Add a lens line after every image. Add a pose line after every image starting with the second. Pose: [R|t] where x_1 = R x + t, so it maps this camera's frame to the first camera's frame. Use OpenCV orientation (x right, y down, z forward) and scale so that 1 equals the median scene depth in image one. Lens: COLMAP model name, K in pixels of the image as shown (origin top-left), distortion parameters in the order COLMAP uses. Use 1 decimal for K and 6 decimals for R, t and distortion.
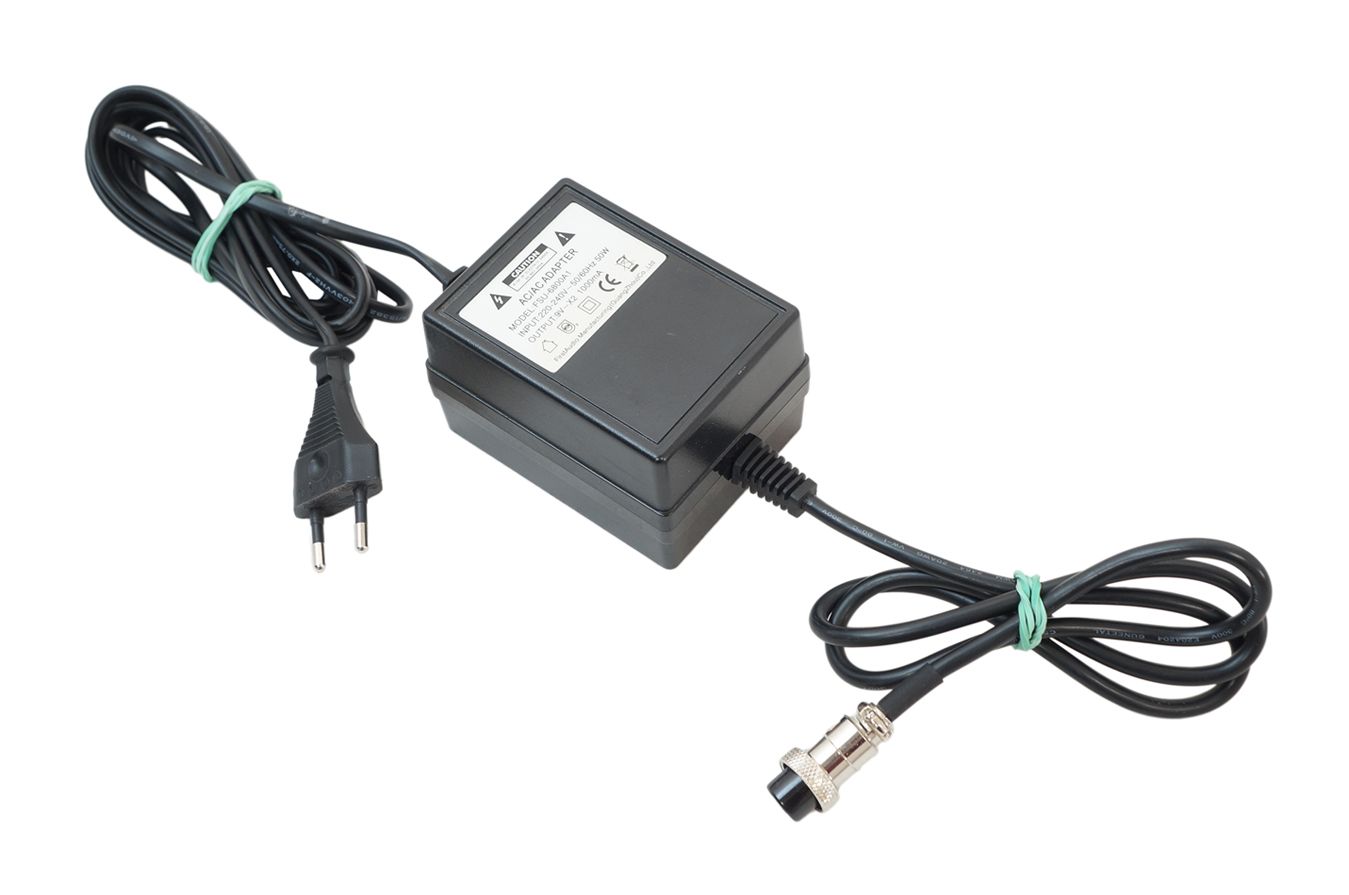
lens RADIAL K [[2011.7, 0, 673.6], [0, 2011.7, 448.1], [0, 0, 1]] dist [0.006279, 0.000000]
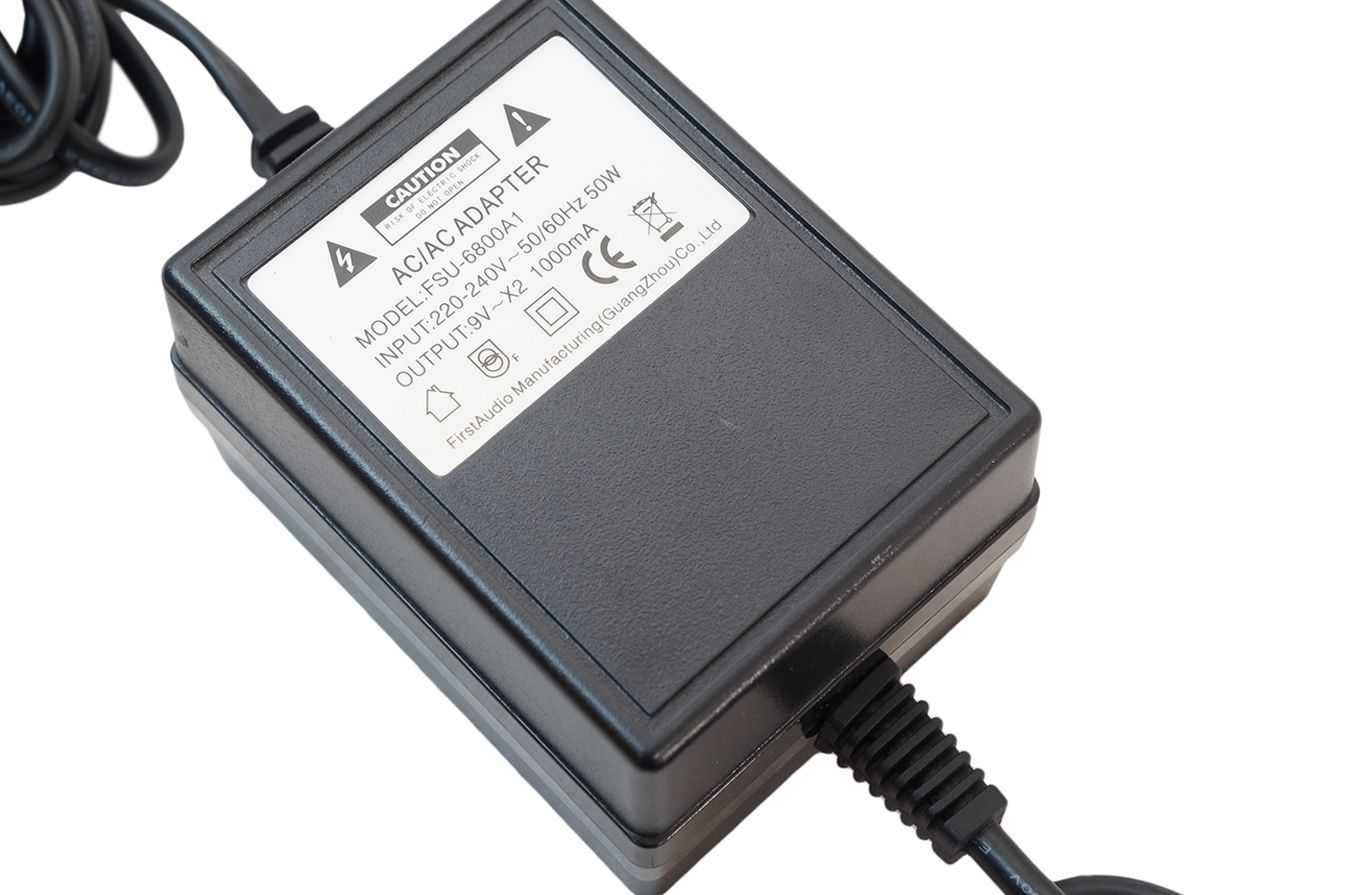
lens RADIAL K [[2615.8, 0, 675.6], [0, 2615.8, 446.9], [0, 0, 1]] dist [0.035019, 0.000000]
pose [[0.987600, 0.156901, -0.005320, -0.008667], [-0.153744, 0.973476, 0.169433, -0.139960], [0.031763, -0.166514, 0.985527, 0.448968]]
